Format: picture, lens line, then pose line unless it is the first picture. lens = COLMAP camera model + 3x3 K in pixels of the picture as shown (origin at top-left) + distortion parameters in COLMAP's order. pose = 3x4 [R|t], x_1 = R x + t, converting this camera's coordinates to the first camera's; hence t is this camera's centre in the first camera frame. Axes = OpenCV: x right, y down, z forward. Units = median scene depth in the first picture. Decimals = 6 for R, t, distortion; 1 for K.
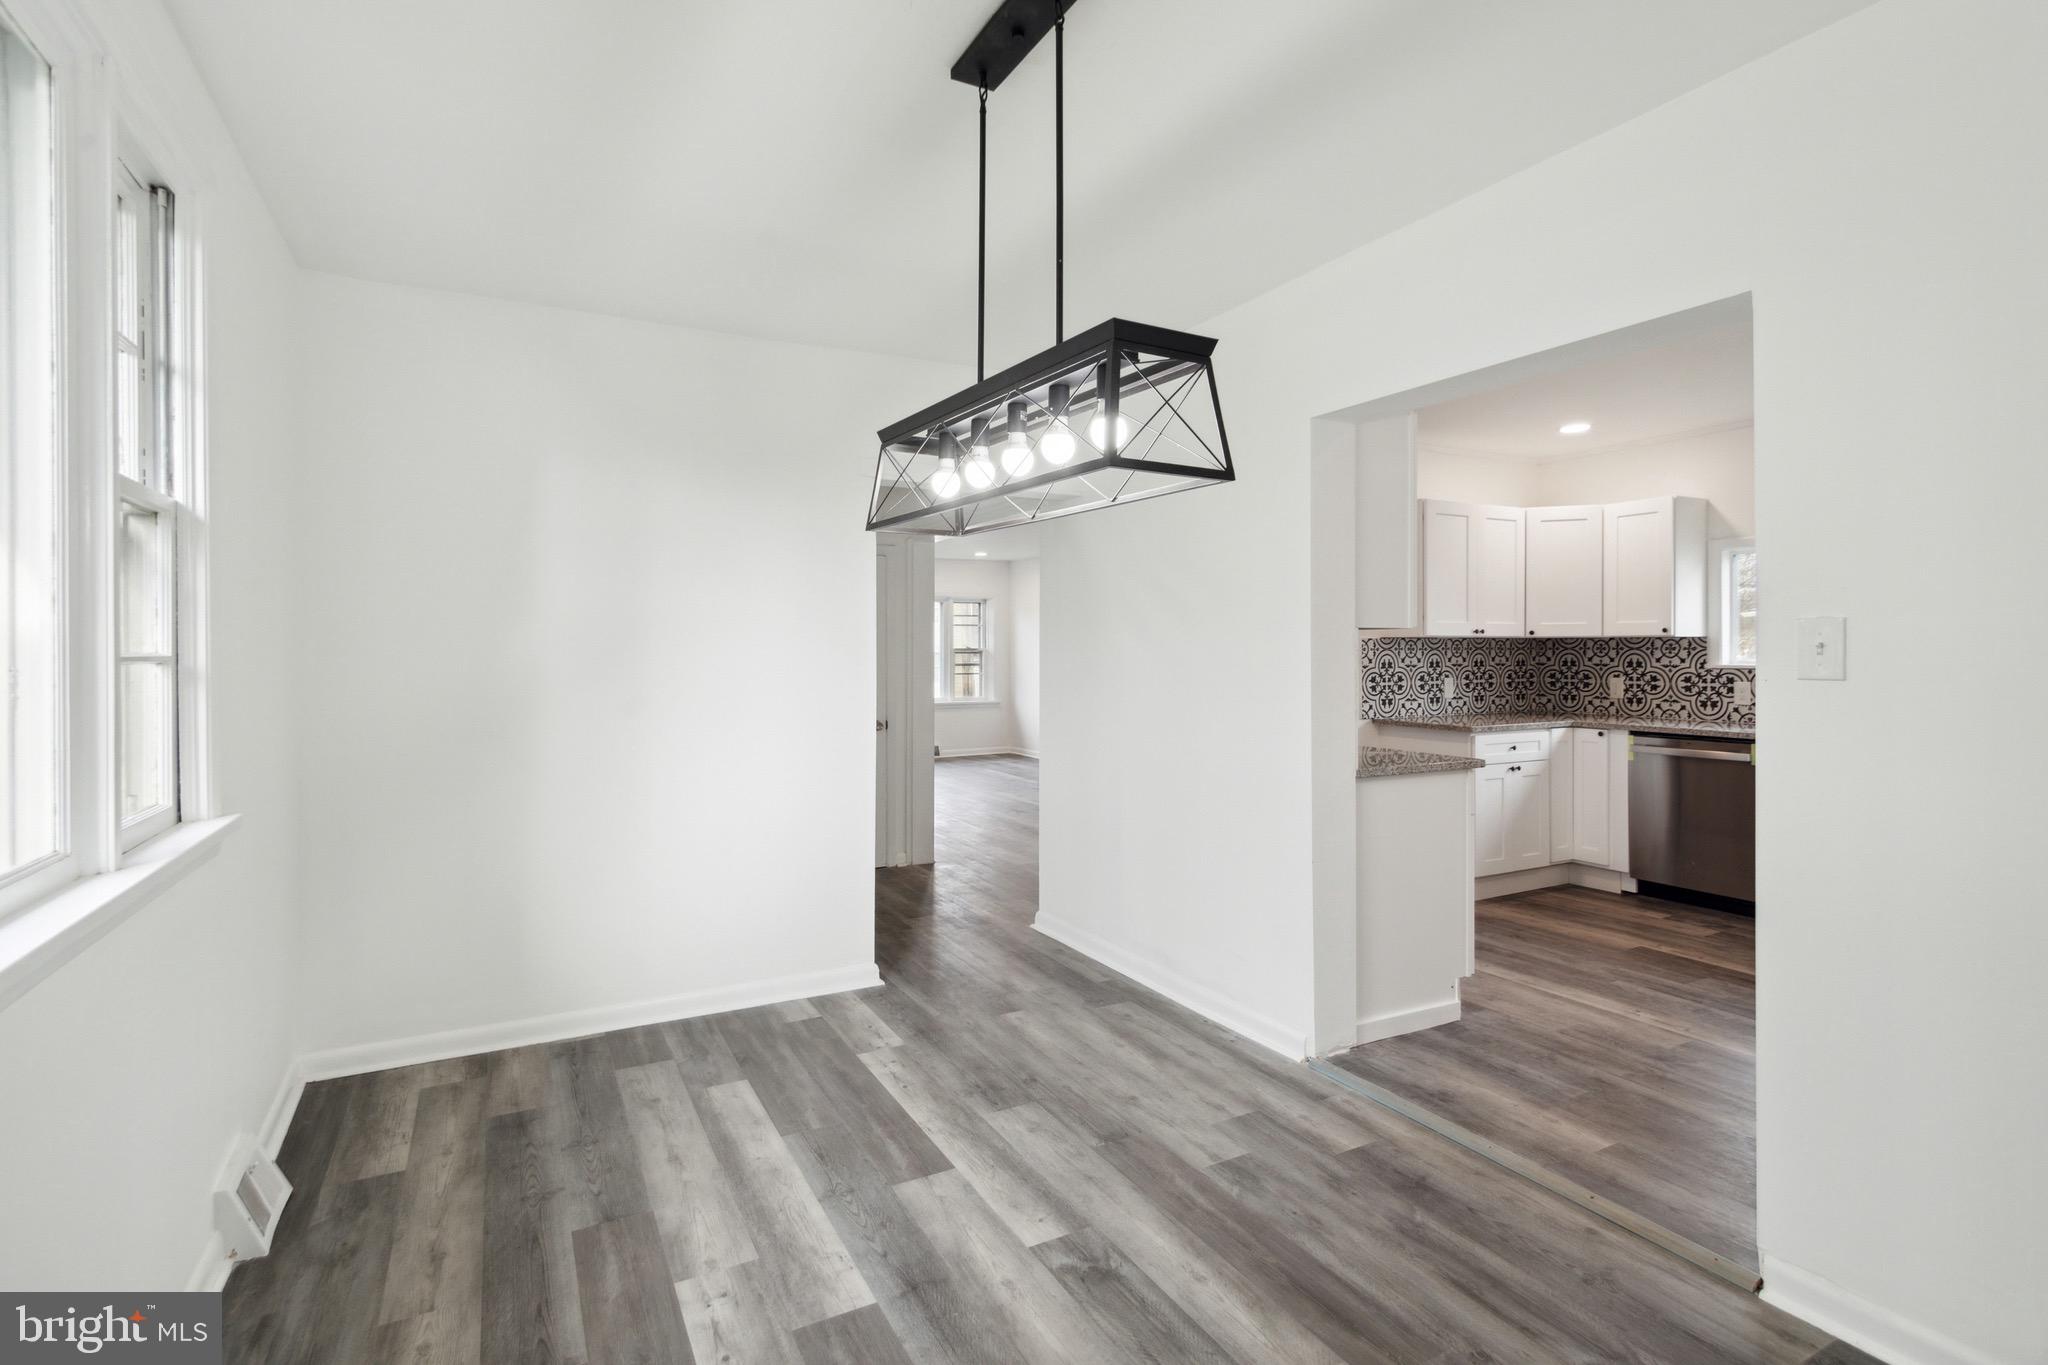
lens RADIAL K [[977.9, 0, 1024.7], [0, 977.9, 652.3], [0, 0, 1]] dist [0.024098, -0.010381]
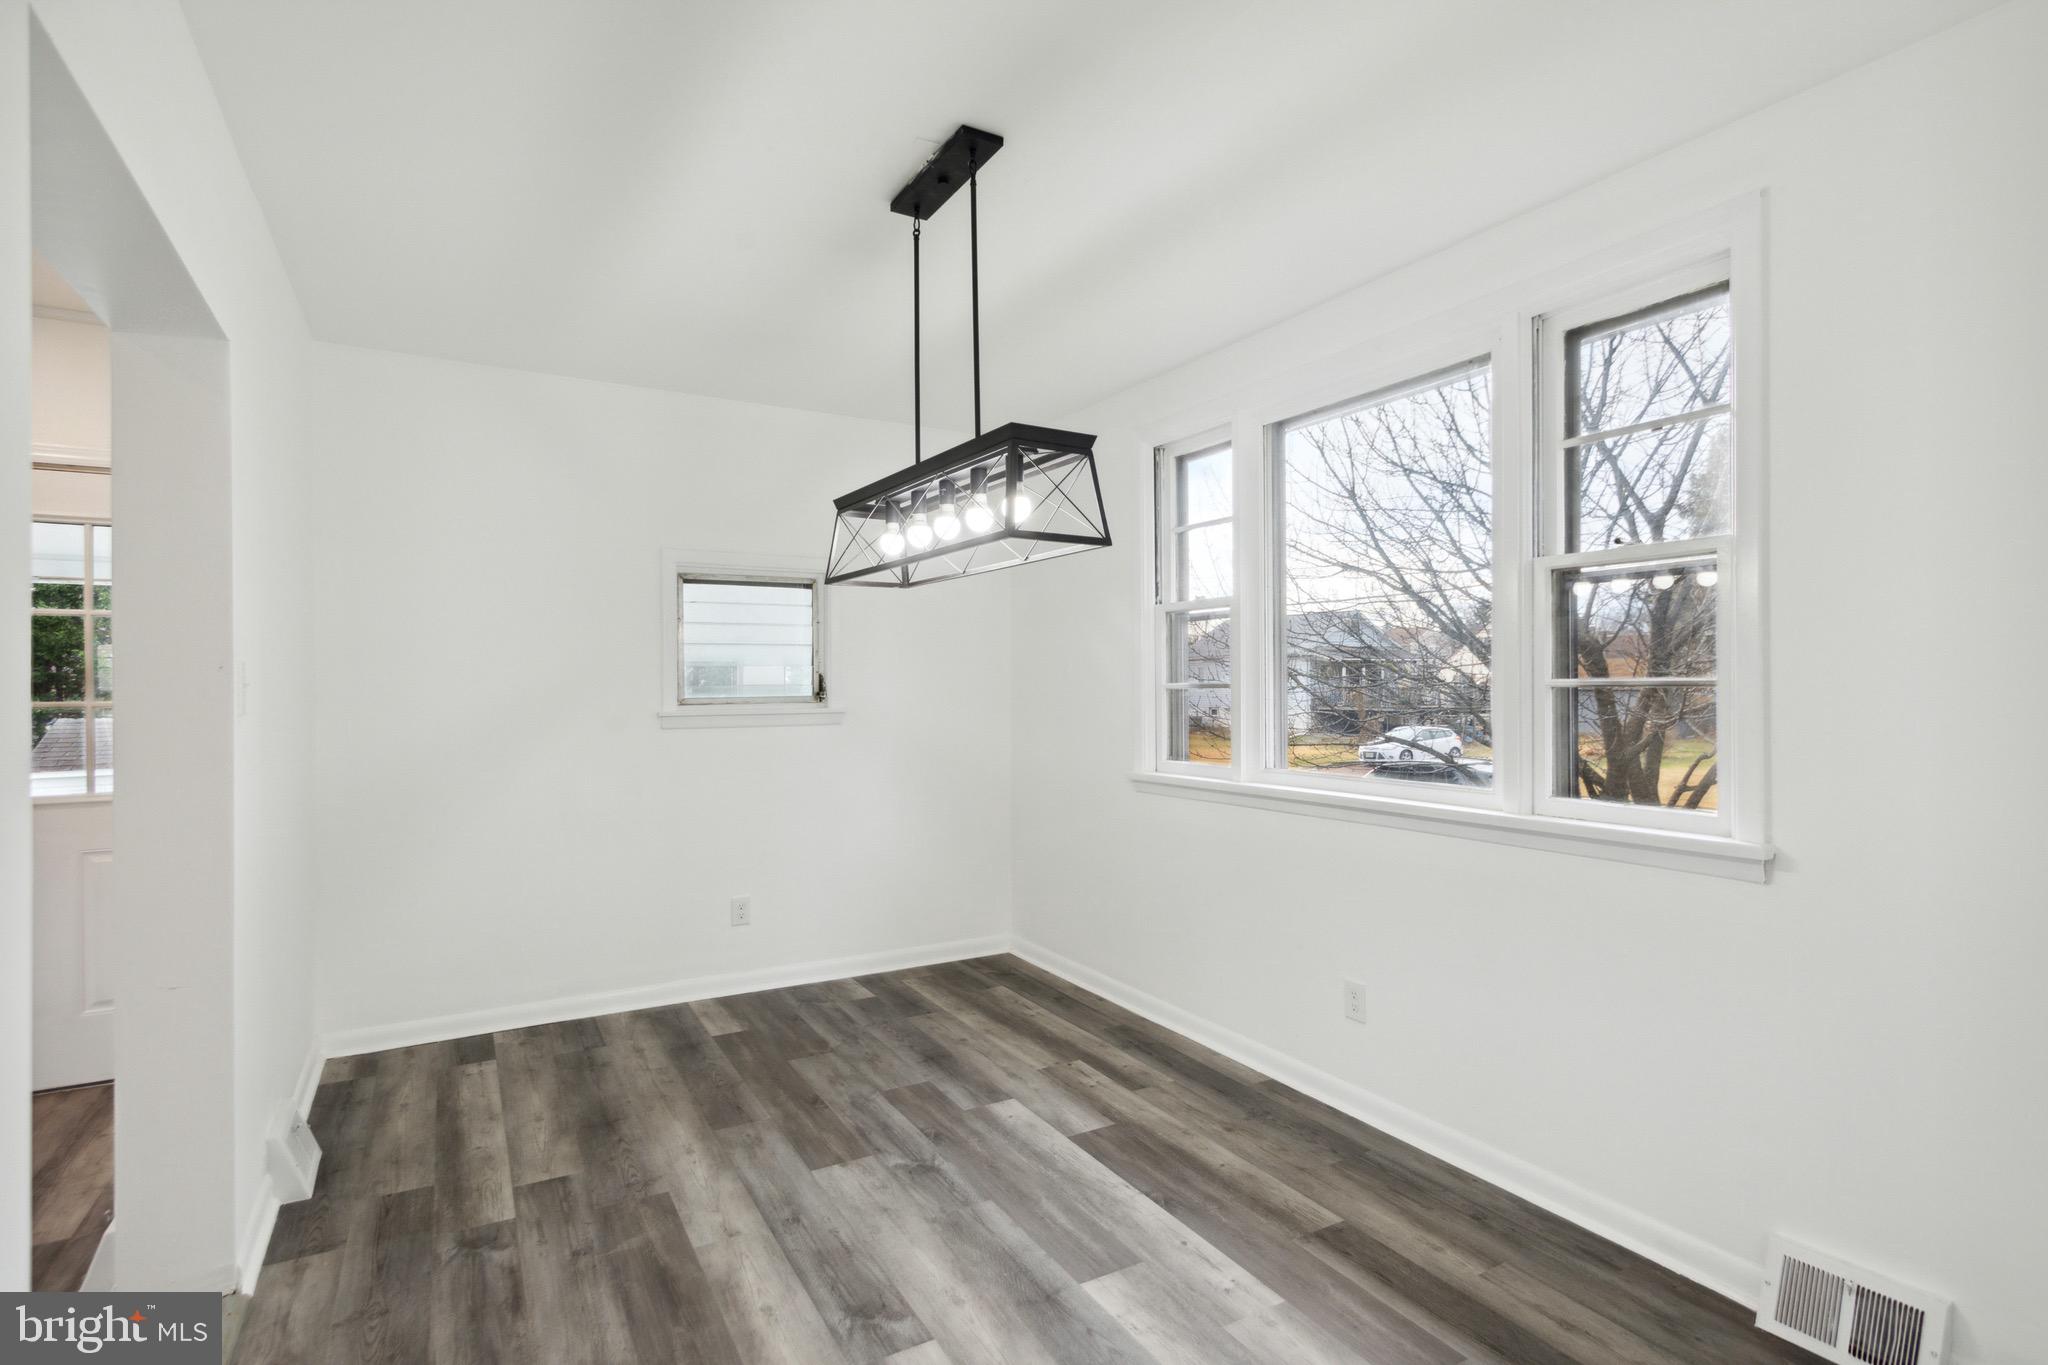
lens RADIAL K [[988.0, 0, 1023.3], [0, 988.0, 666.0], [0, 0, 1]] dist [0.026113, -0.010831]
pose [[-0.999631, 0.007958, -0.025972, -0.025162], [0.008227, 0.999913, -0.010283, -0.003256], [0.025888, -0.010493, -0.999610, 0.814943]]
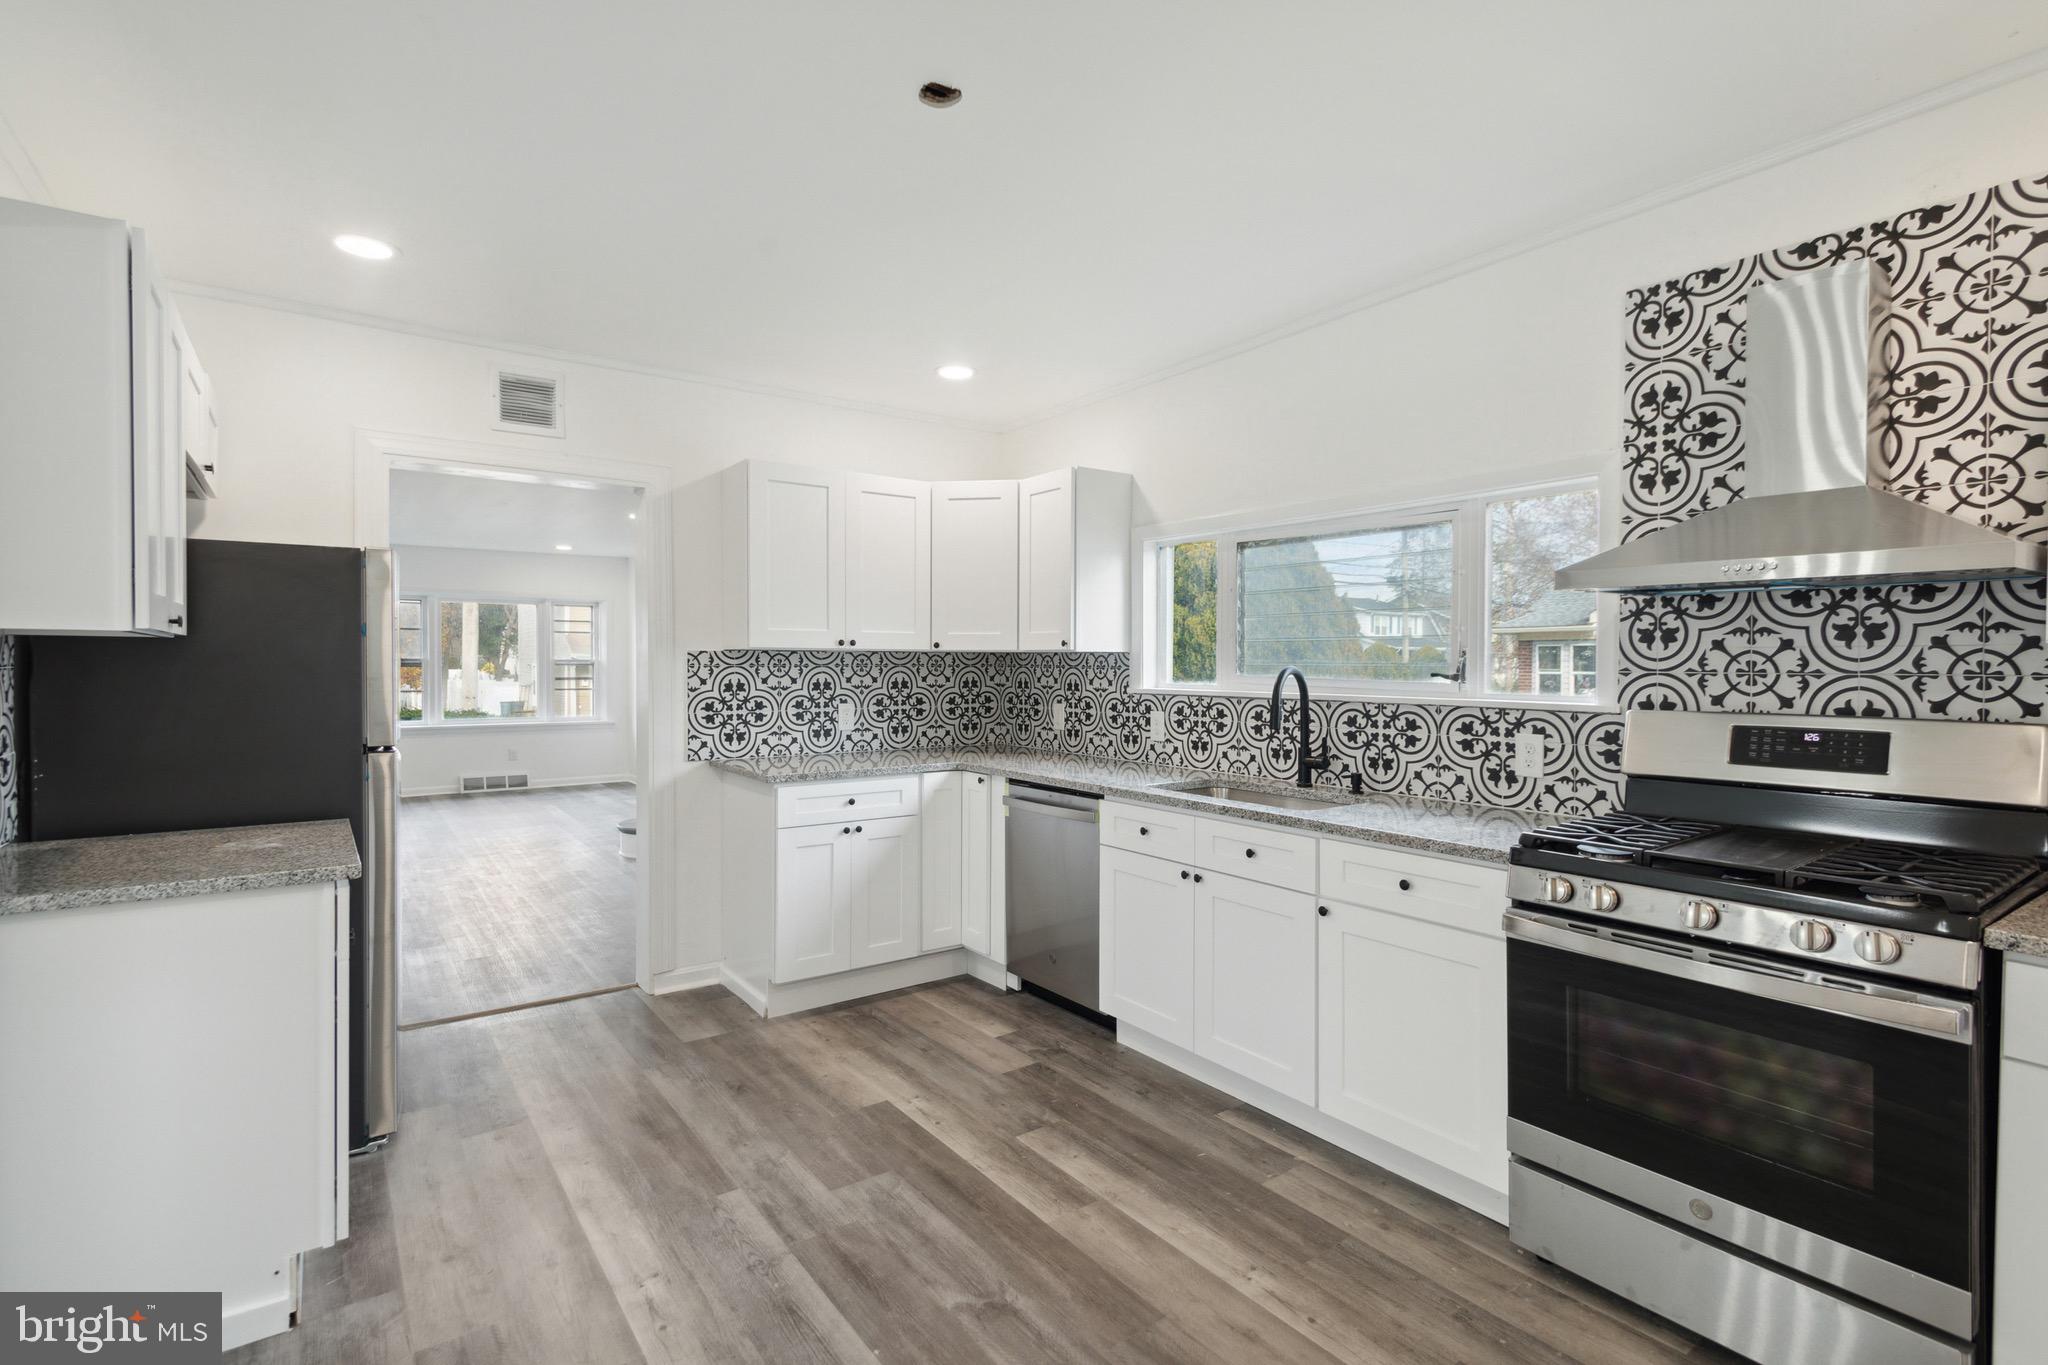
lens RADIAL K [[968.7, 0, 1020.1], [0, 968.7, 678.6], [0, 0, 1]] dist [0.019220, -0.001102]
pose [[0.991708, 0.004307, 0.128443, 0.524941], [-0.006334, 0.999862, 0.015381, -0.006522], [-0.128359, -0.016067, 0.991598, 0.266680]]
